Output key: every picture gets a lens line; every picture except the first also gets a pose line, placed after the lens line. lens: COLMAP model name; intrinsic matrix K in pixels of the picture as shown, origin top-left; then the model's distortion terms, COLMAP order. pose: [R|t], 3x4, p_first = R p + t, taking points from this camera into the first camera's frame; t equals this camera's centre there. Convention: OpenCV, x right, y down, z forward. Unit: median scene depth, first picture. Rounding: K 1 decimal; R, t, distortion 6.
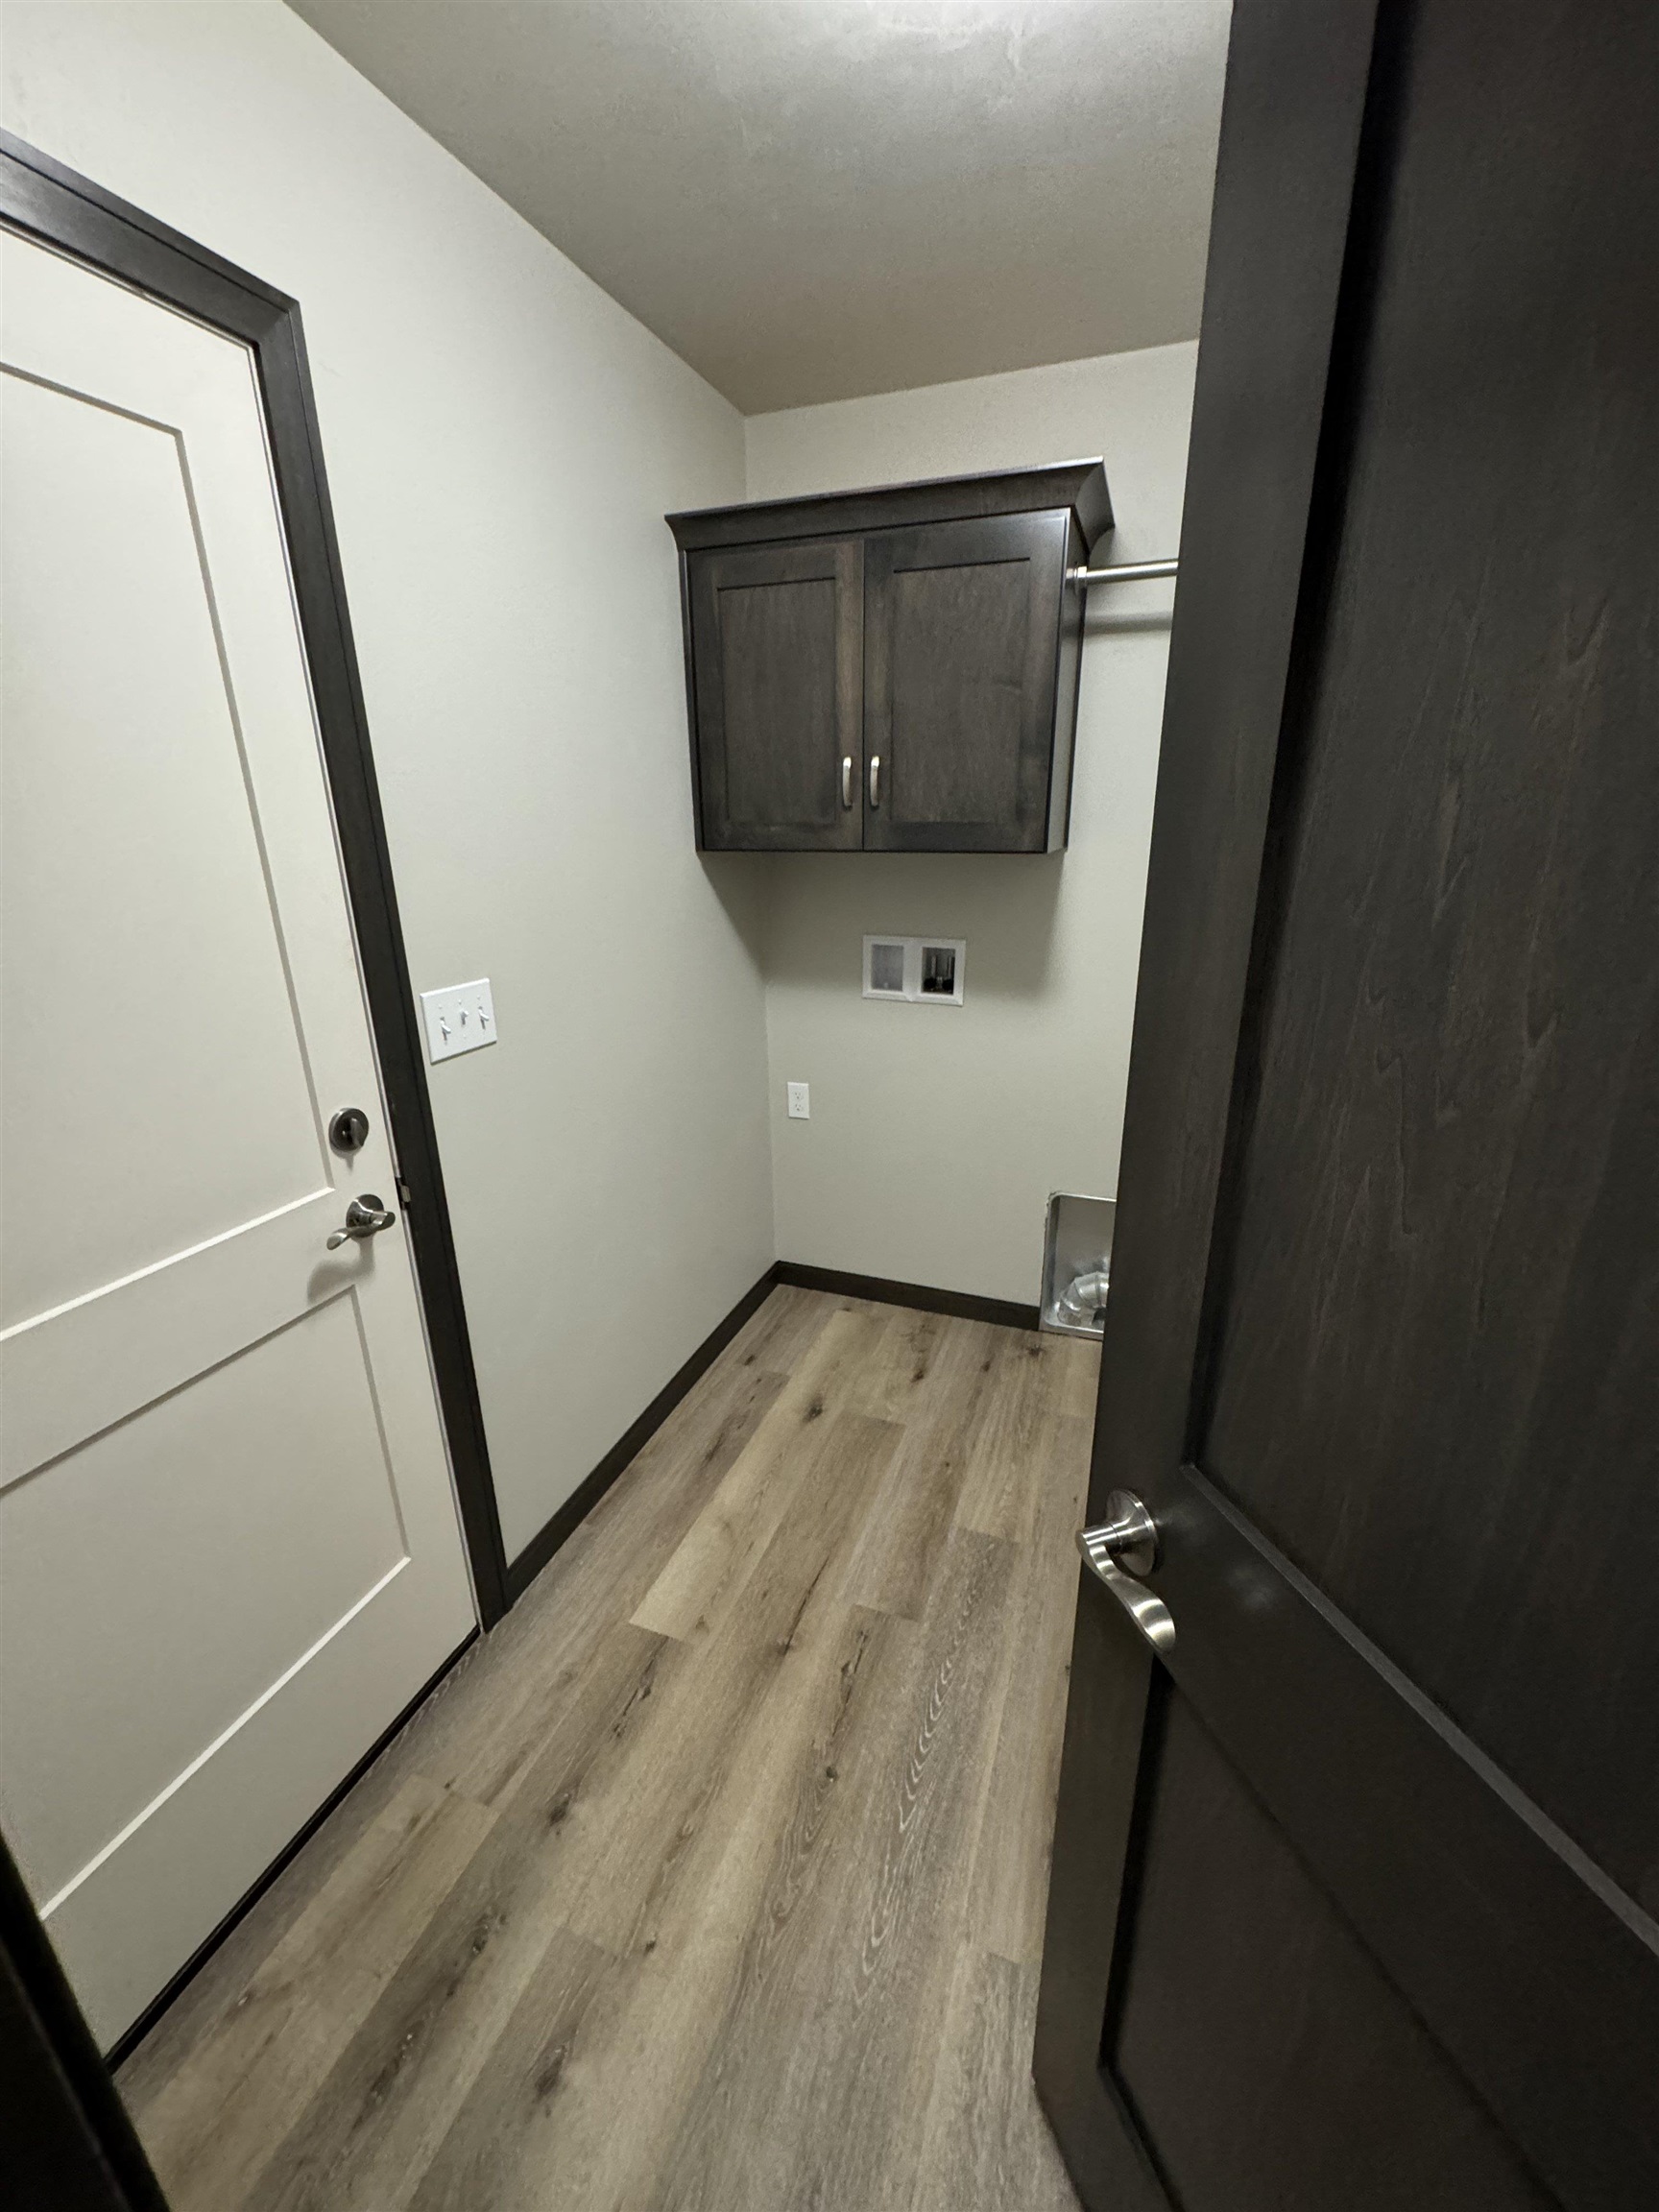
lens RADIAL K [[880.3, 0, 827.2], [0, 880.3, 1105.0], [0, 0, 1]] dist [-0.003568, 0.000560]
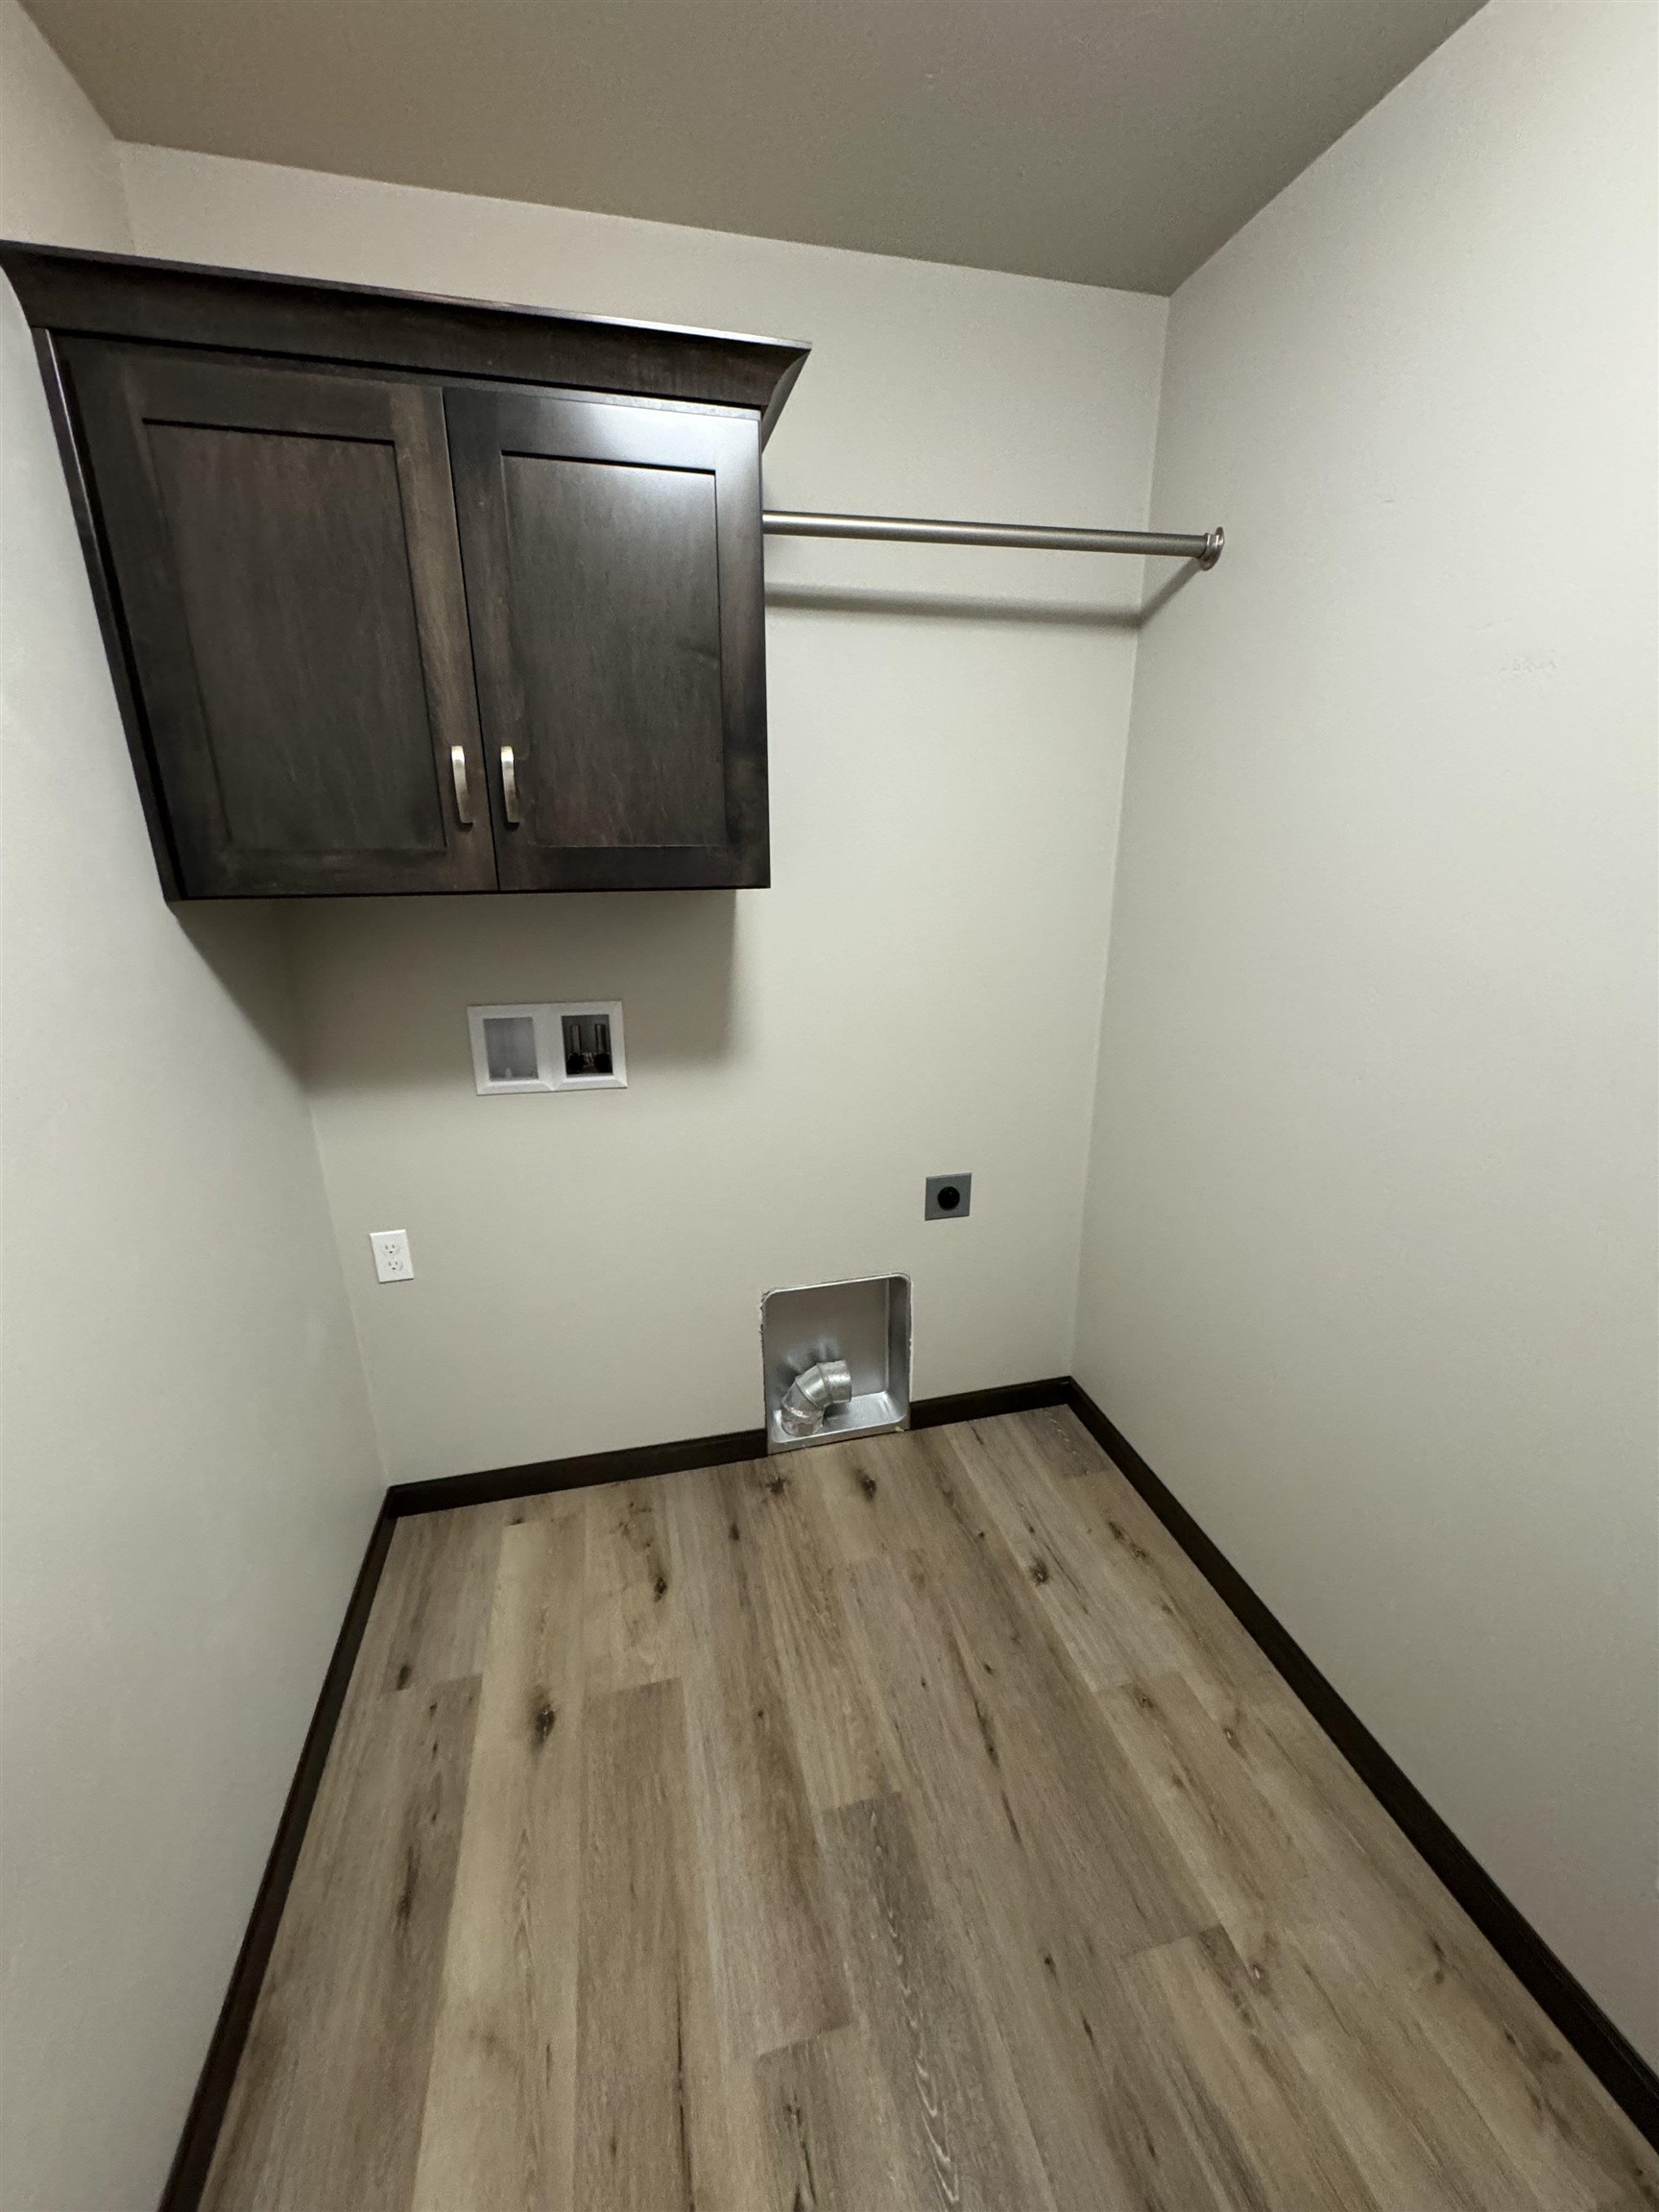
lens RADIAL K [[880.3, 0, 830.9], [0, 880.3, 1106.5], [0, 0, 1]] dist [-0.003568, 0.000560]
pose [[0.826407, -0.167976, 0.537434, -0.125288], [0.170352, 0.984323, 0.045704, -0.116996], [-0.536686, 0.053783, 0.842067, 0.320084]]
